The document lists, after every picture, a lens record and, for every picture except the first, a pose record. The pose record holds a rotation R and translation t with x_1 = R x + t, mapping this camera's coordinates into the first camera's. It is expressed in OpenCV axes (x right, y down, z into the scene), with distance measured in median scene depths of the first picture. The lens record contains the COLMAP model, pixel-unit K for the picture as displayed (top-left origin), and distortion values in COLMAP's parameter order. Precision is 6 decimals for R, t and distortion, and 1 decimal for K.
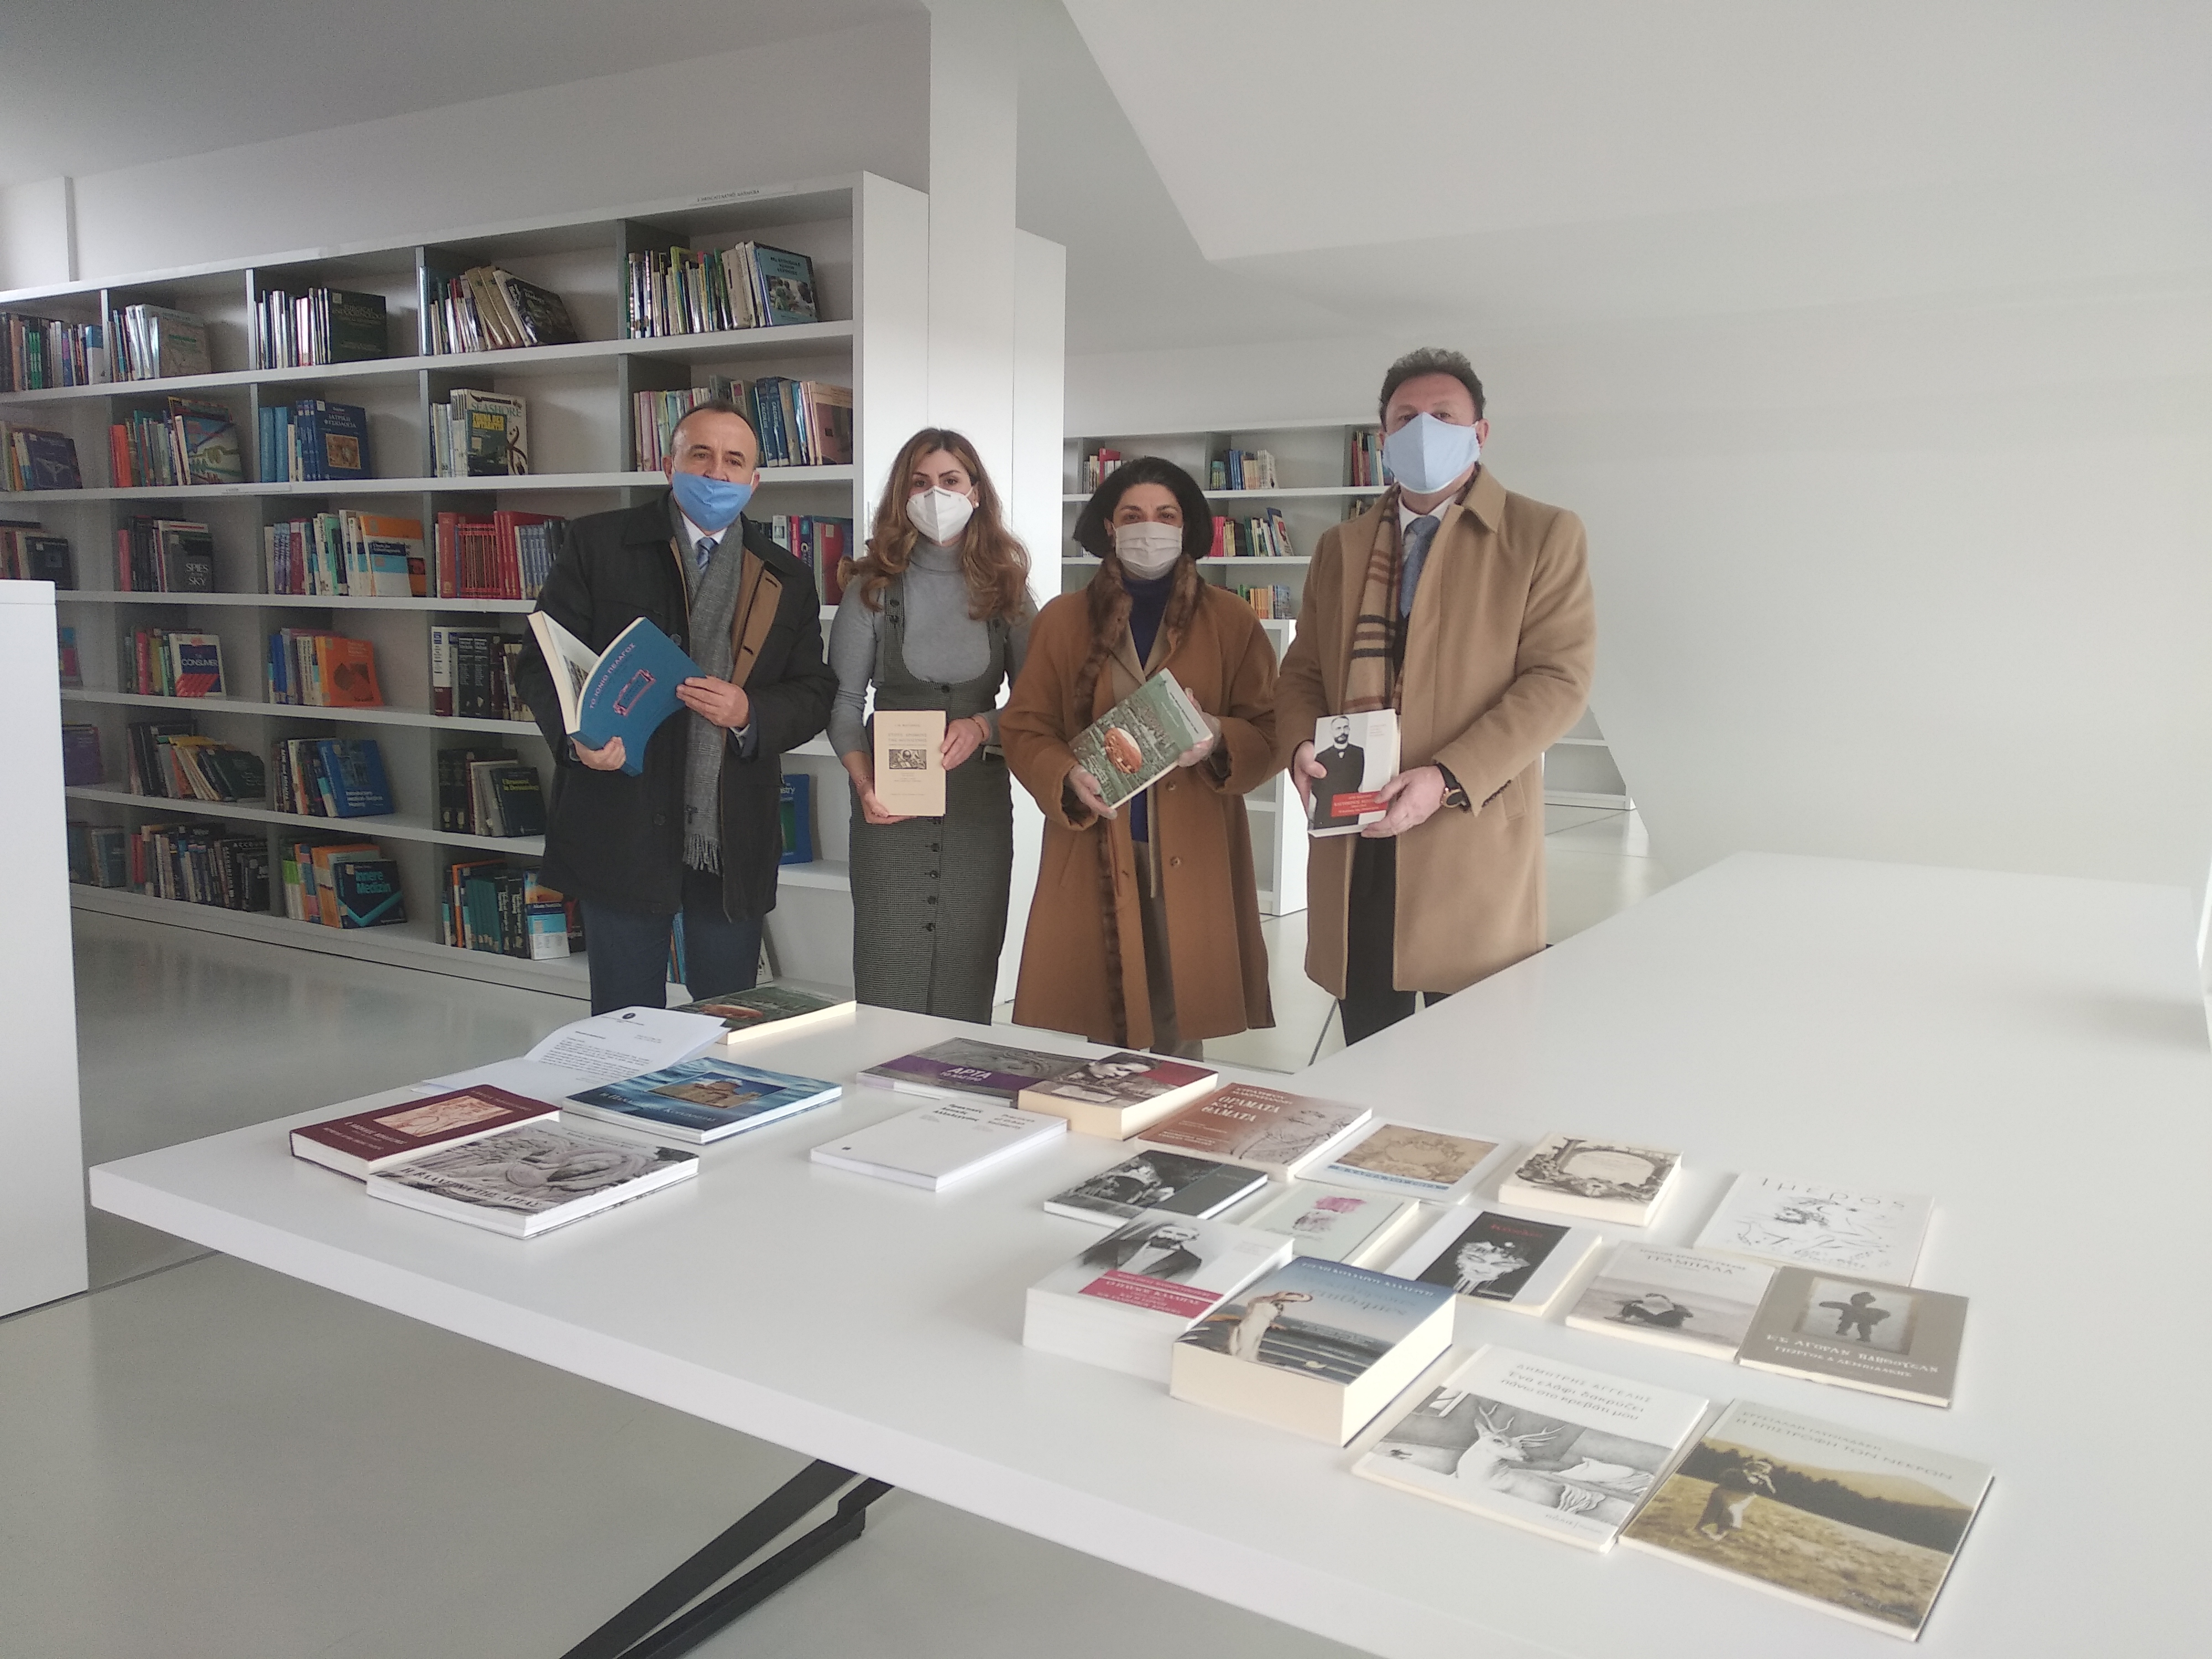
lens RADIAL K [[1676.0, 0, 1104.7], [0, 1676.0, 836.6], [0, 0, 1]] dist [0.027850, -0.033986]
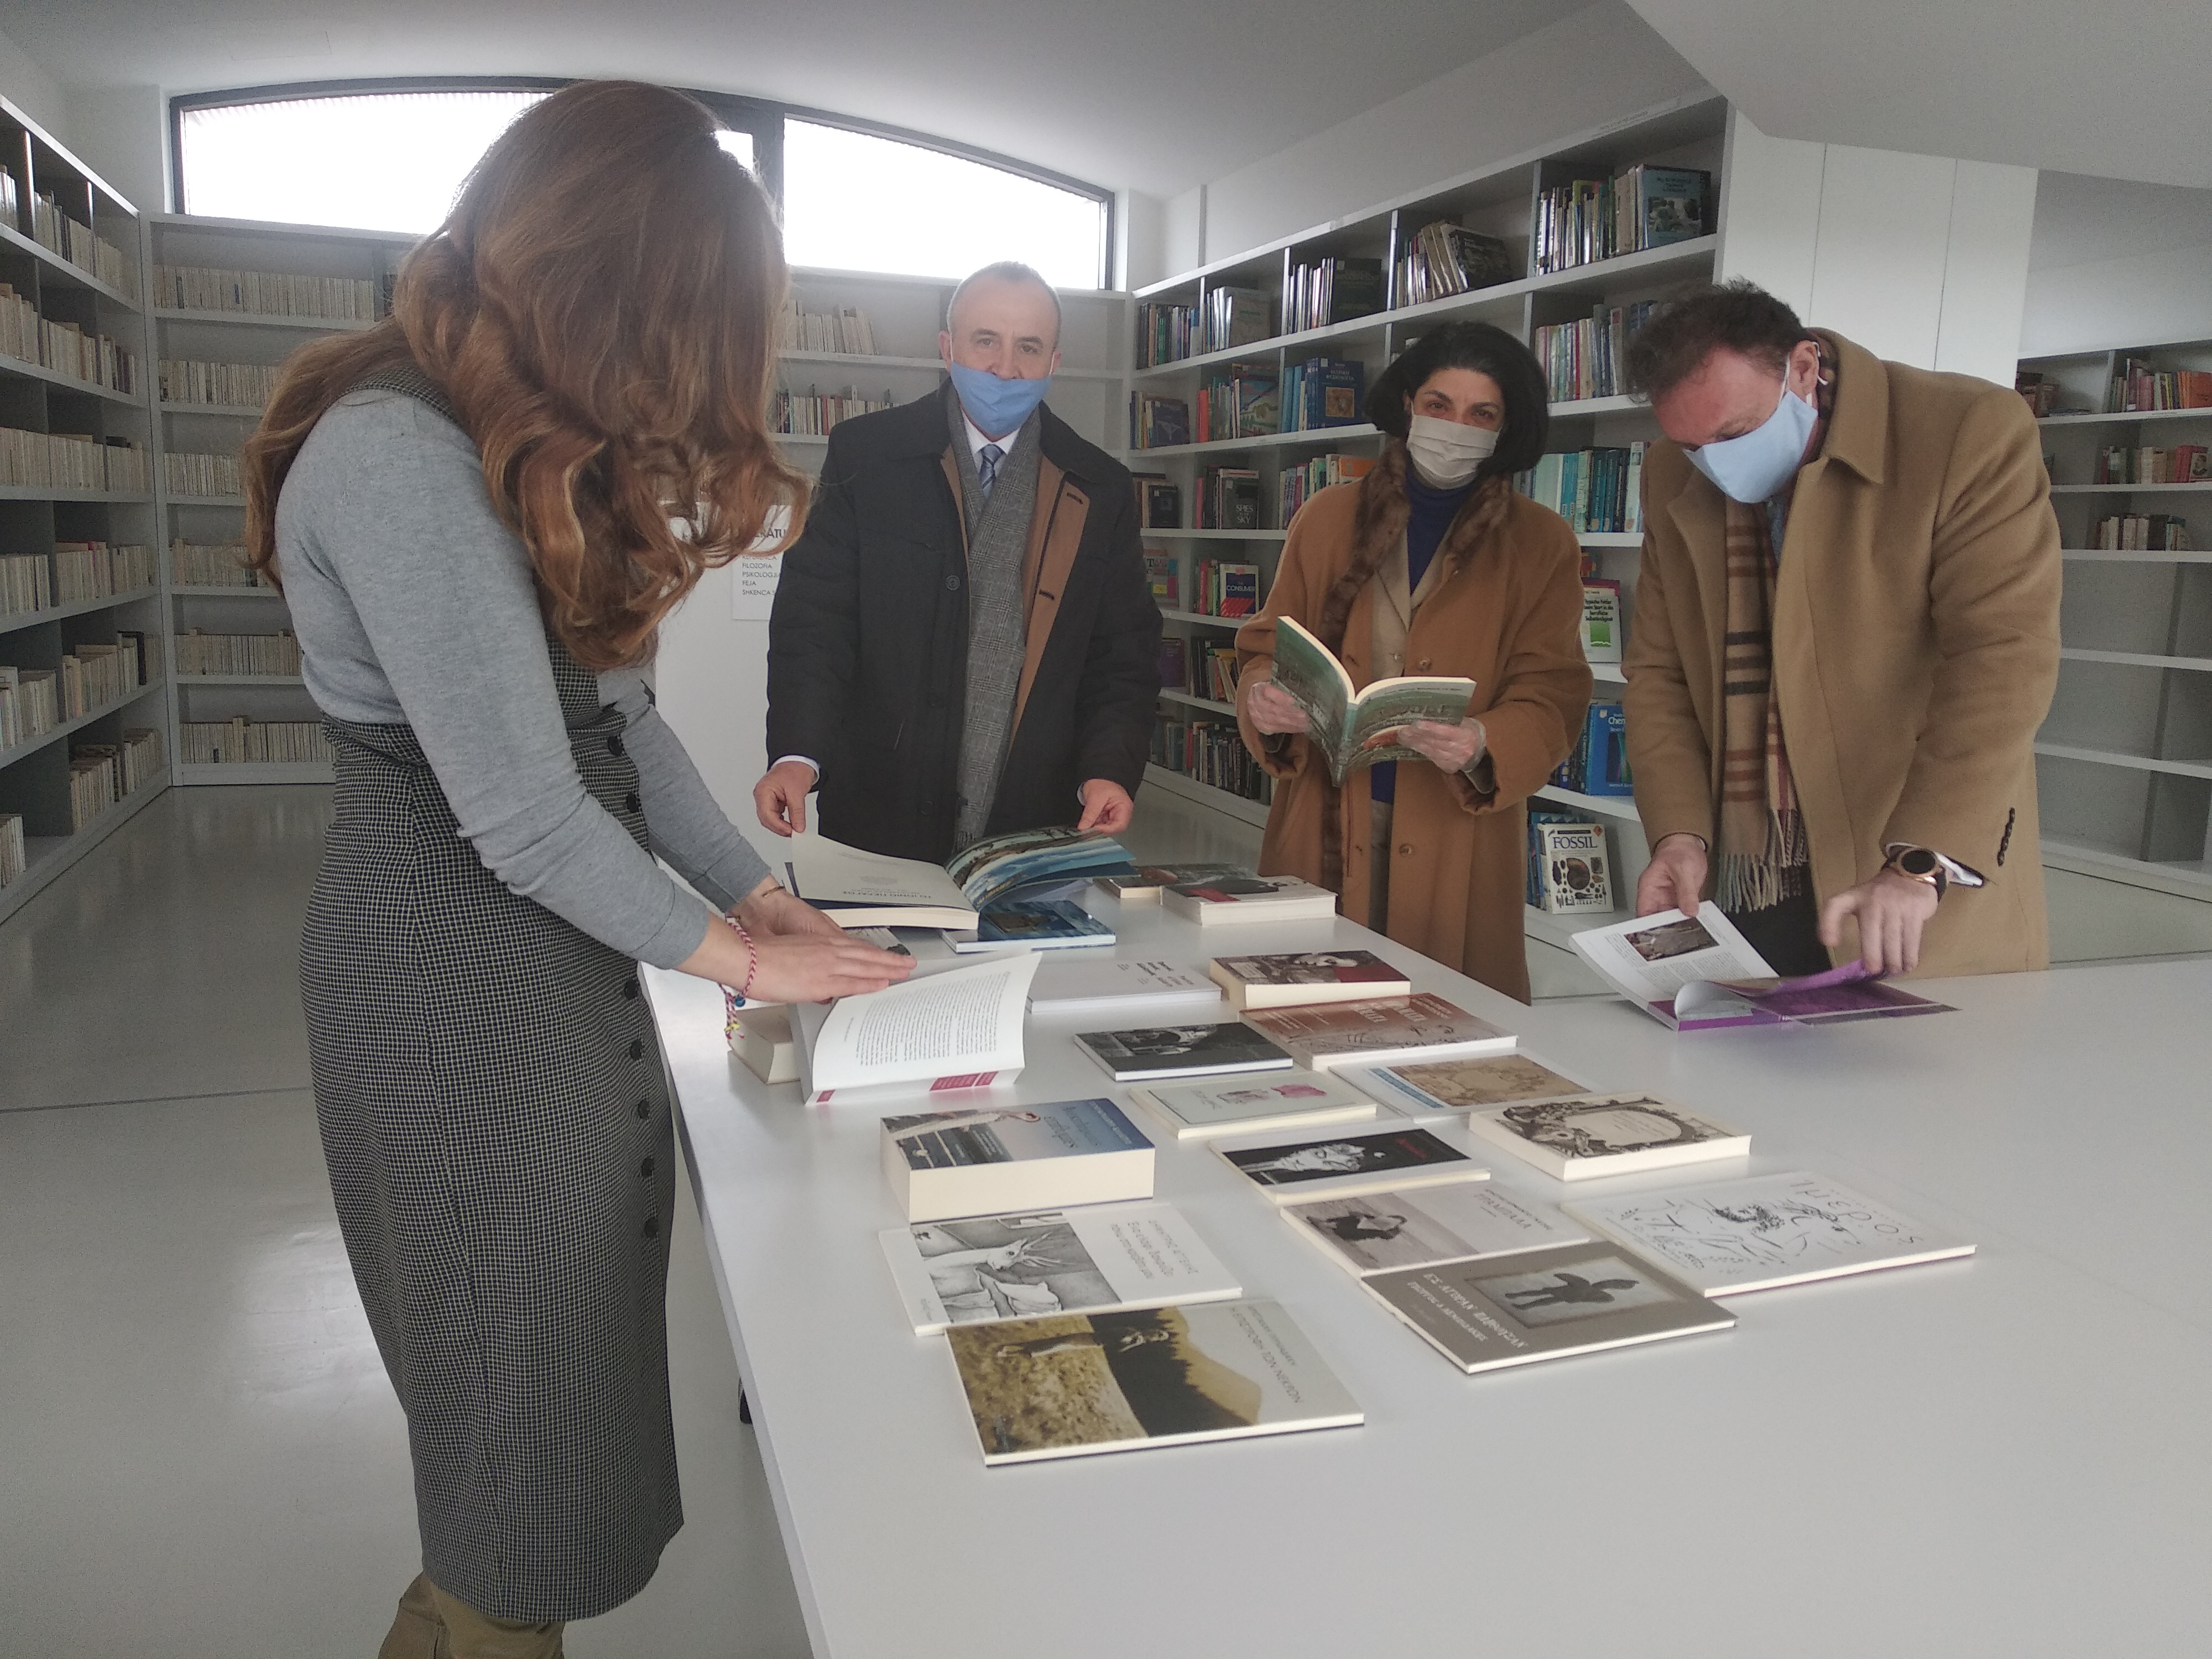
lens RADIAL K [[1662.0, 0, 1143.7], [0, 1662.0, 838.6], [0, 0, 1]] dist [0.062453, -0.085365]
pose [[0.778734, 0.110557, -0.617536, 0.214696], [-0.088851, 0.993863, 0.065888, 0.001879], [0.621030, 0.003559, 0.783778, 0.043989]]
